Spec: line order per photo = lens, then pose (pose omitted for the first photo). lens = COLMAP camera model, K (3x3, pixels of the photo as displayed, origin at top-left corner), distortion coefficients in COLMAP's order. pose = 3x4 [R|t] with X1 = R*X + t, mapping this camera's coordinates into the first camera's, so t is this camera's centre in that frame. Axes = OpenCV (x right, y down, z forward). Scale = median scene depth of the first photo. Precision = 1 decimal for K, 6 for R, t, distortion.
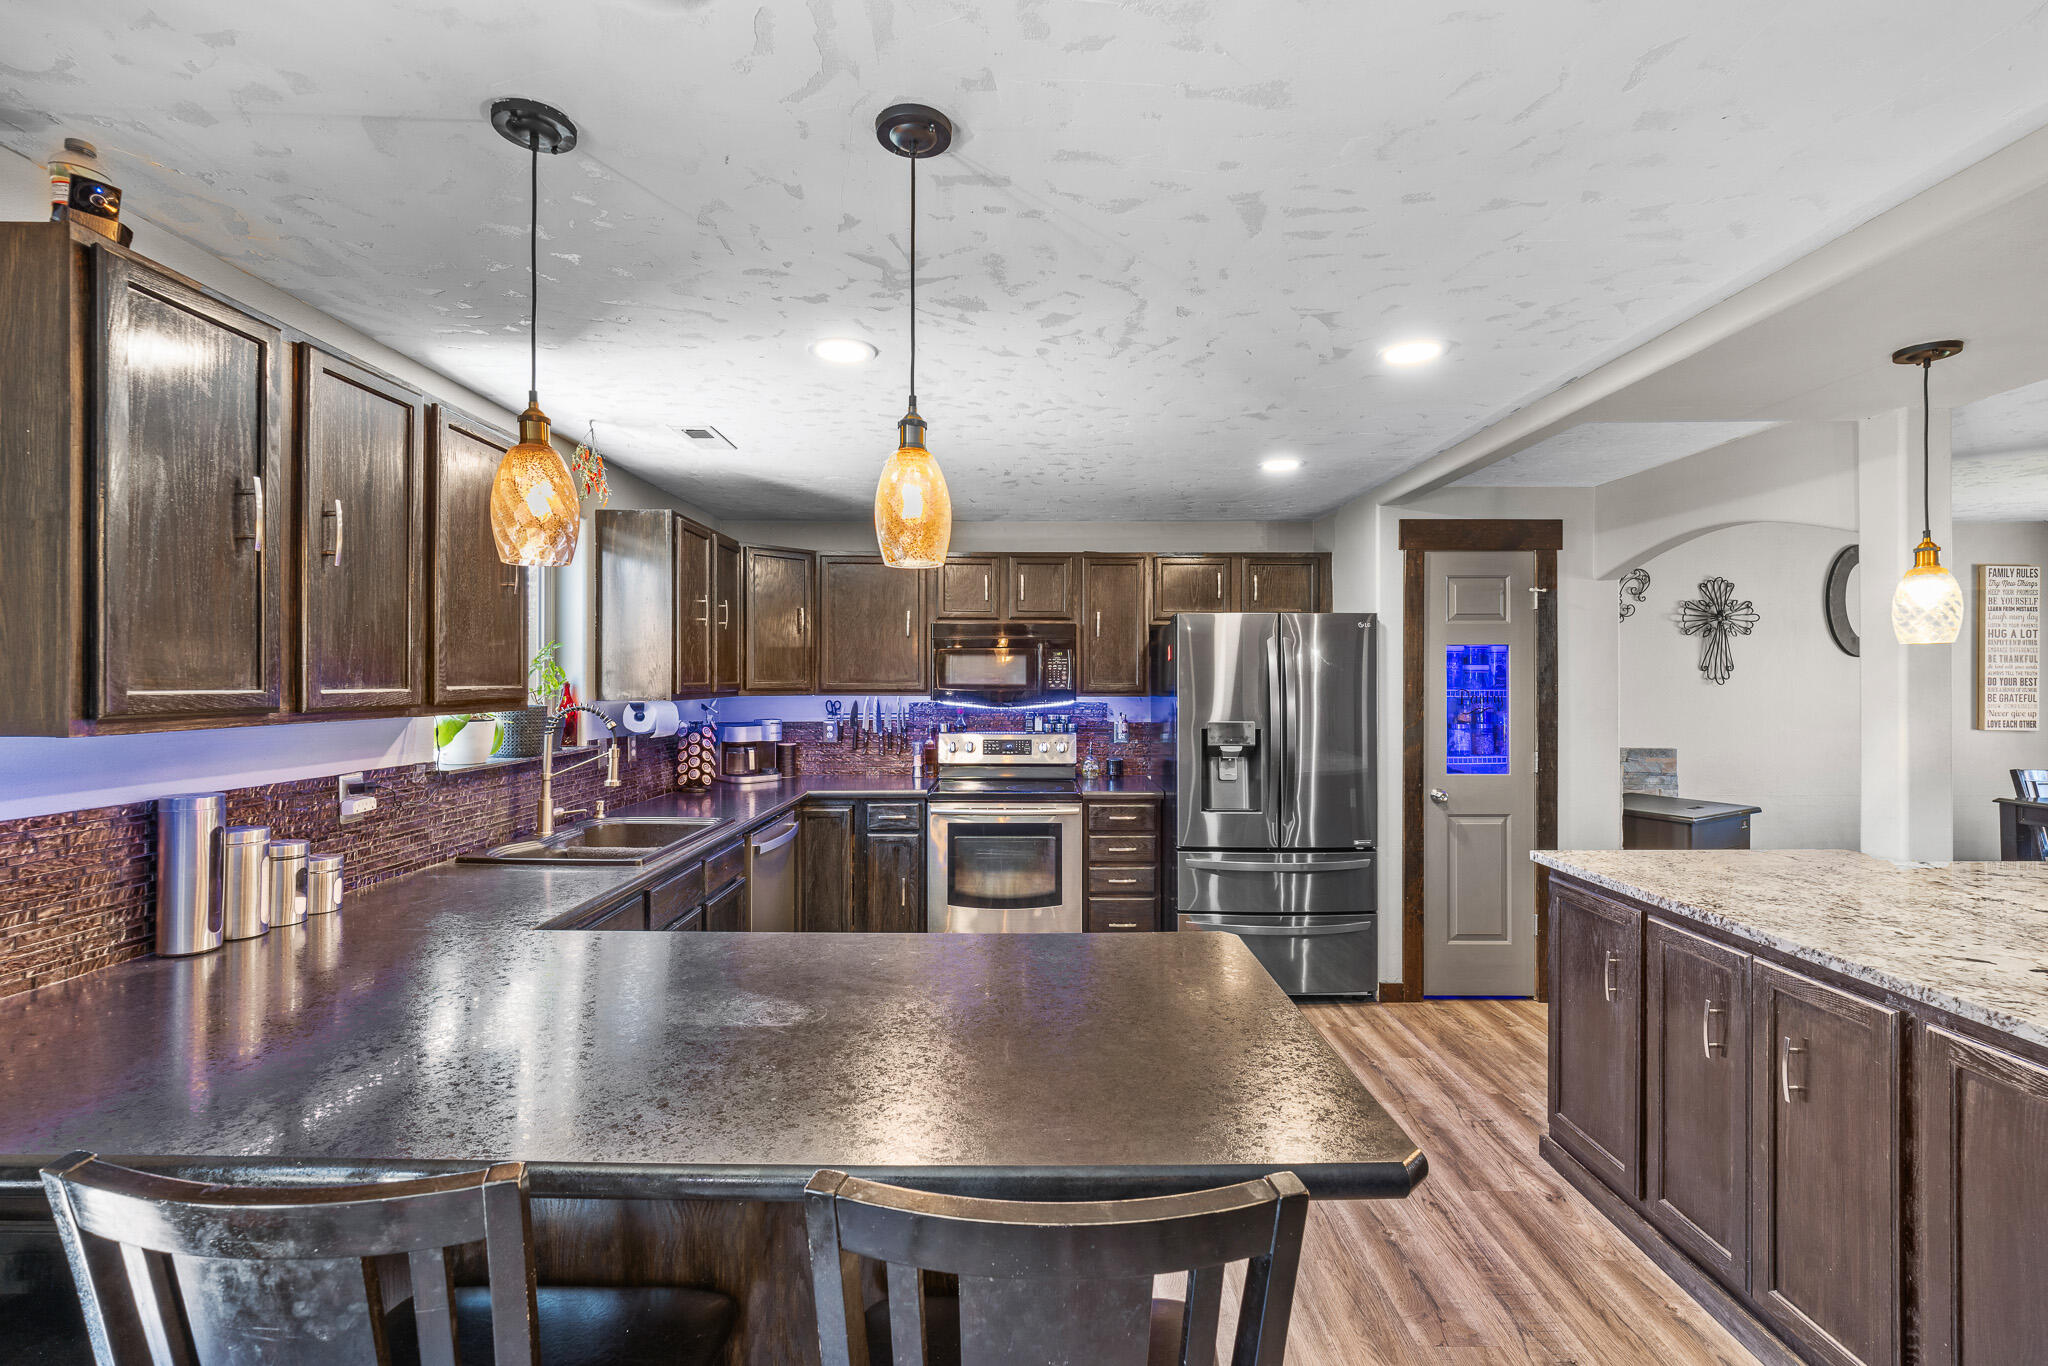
lens RADIAL K [[884.8, 0, 1033.7], [0, 884.8, 676.3], [0, 0, 1]] dist [0.002157, 0.000639]
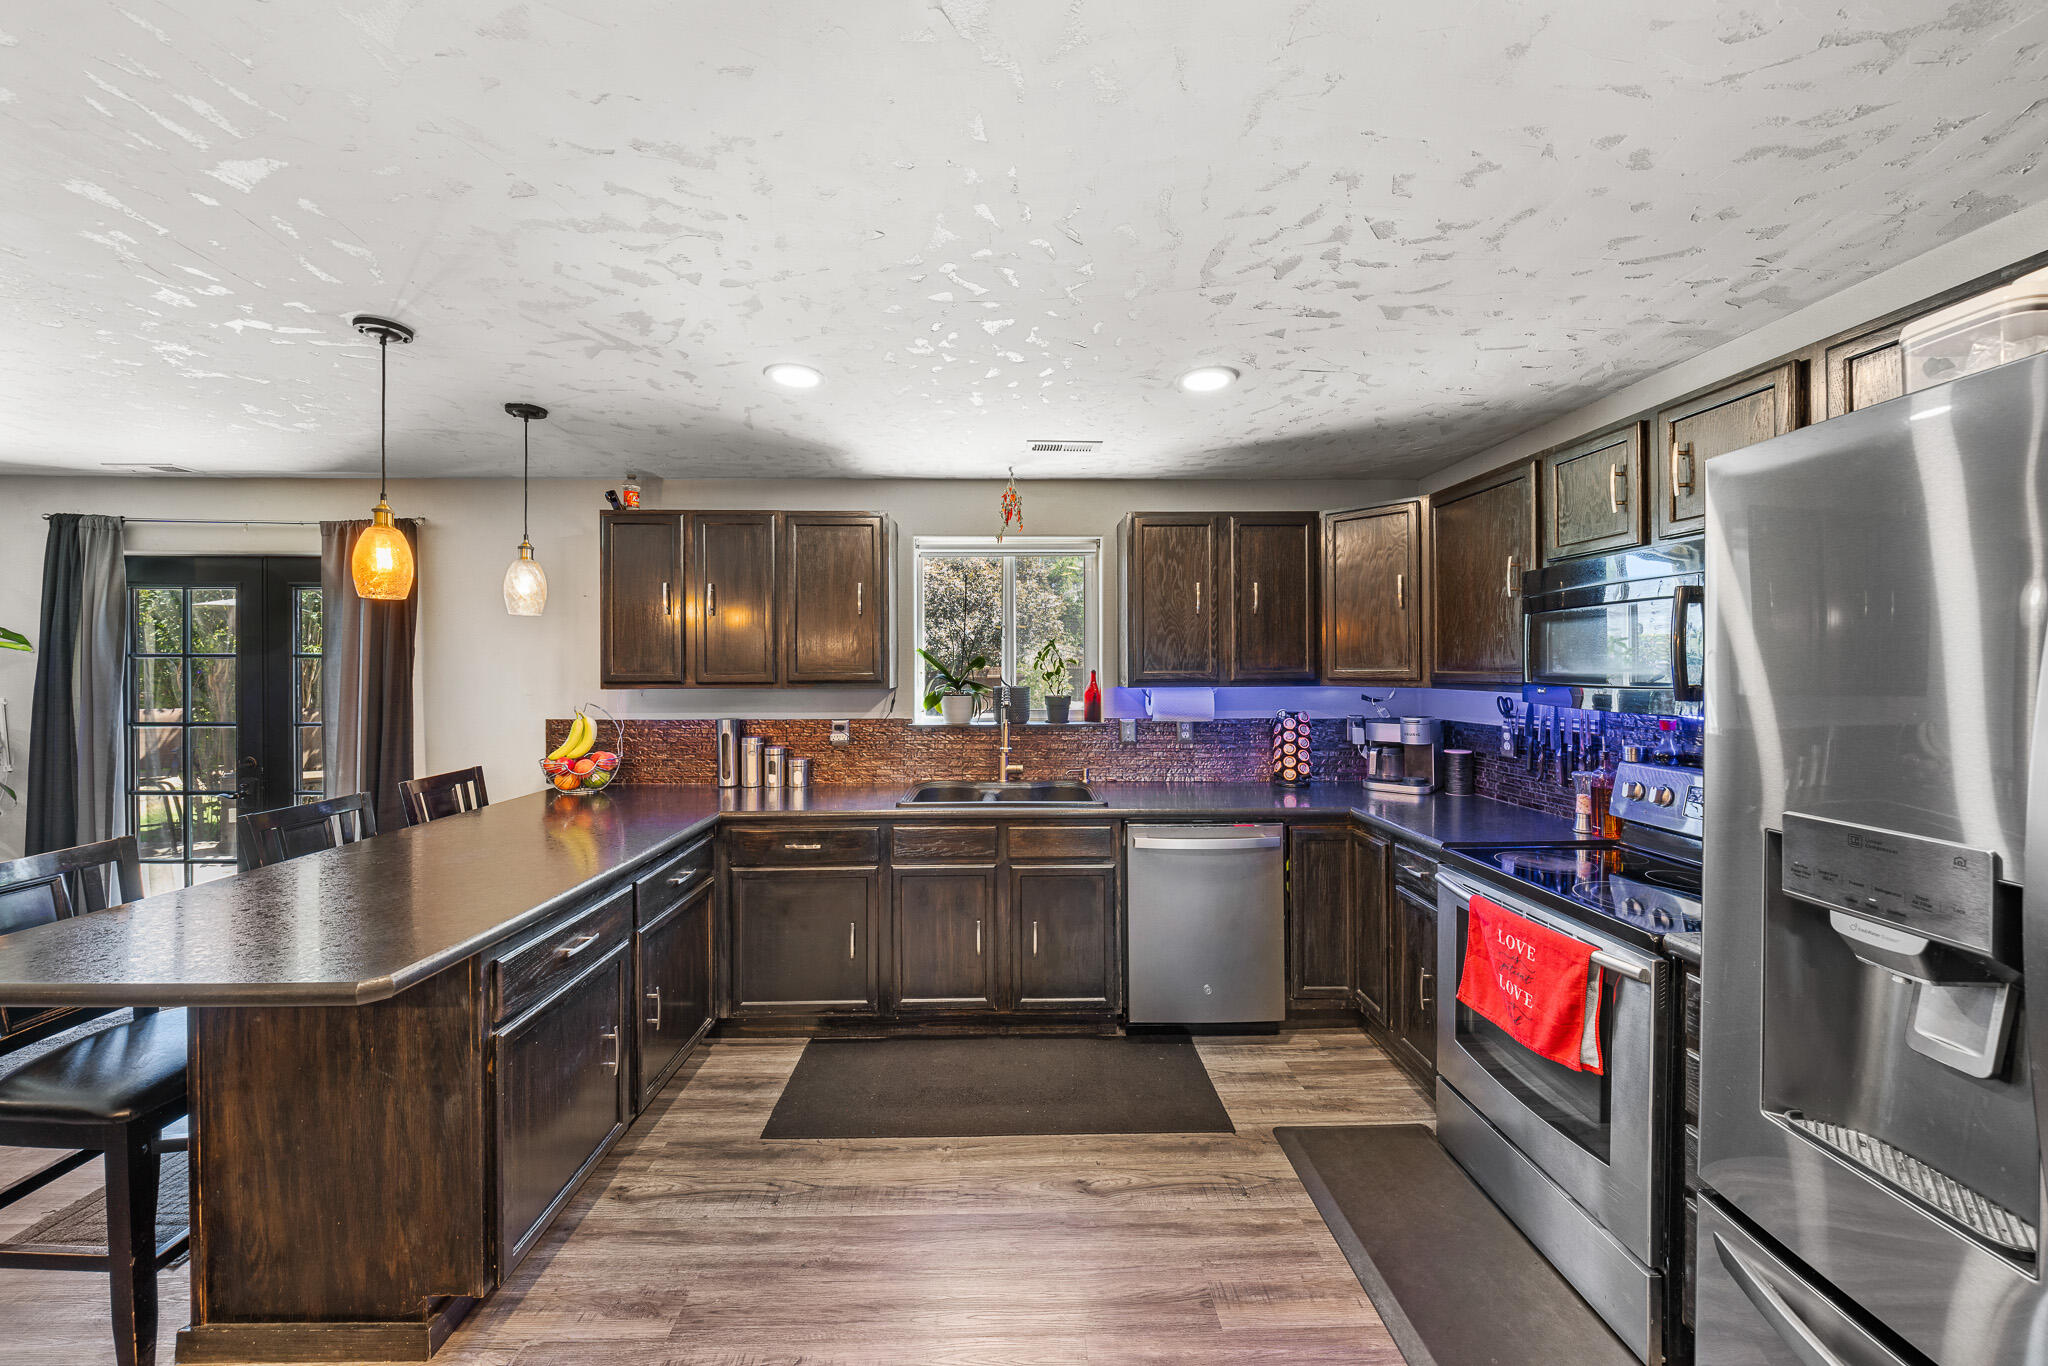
lens RADIAL K [[749.6, 0, 1024.0], [0, 749.6, 683.0], [0, 0, 1]] dist [-0.015751, -0.000062]
pose [[0.013693, 0.016749, -0.999766, 0.377228], [0.005695, 0.999842, 0.016828, 0.004718], [0.999890, -0.005924, 0.013596, 0.648323]]
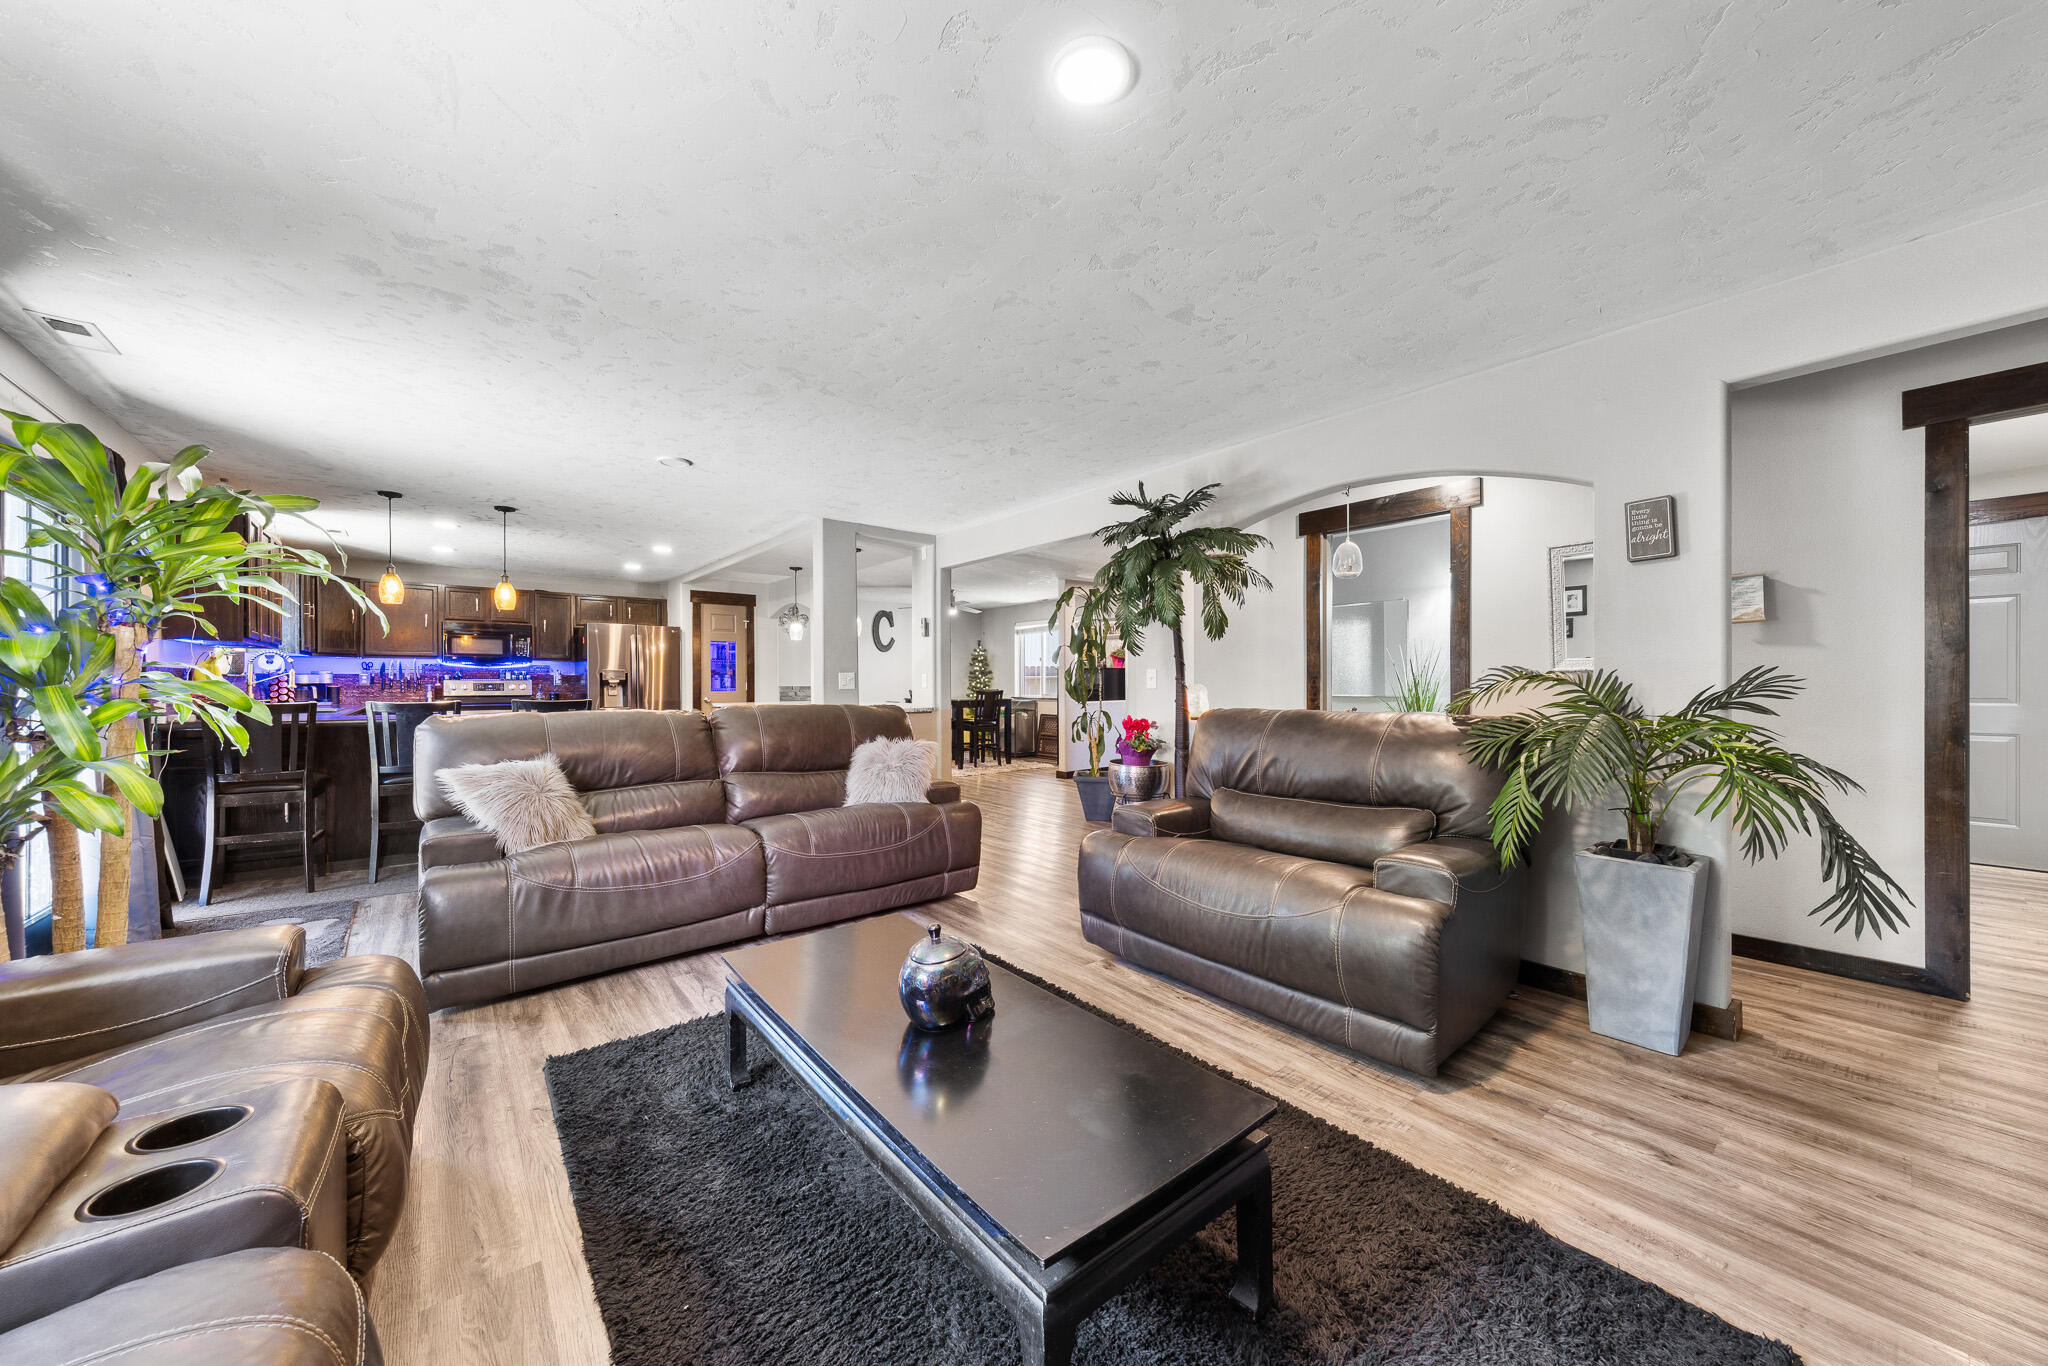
lens RADIAL K [[721.6, 0, 1020.4], [0, 721.6, 689.3], [0, 0, 1]] dist [0.000103, -0.000017]
pose [[0.776446, -0.004669, 0.630166, -0.127953], [0.001445, 0.999983, 0.005629, 0.080566], [-0.630182, -0.003459, 0.776440, -1.018785]]
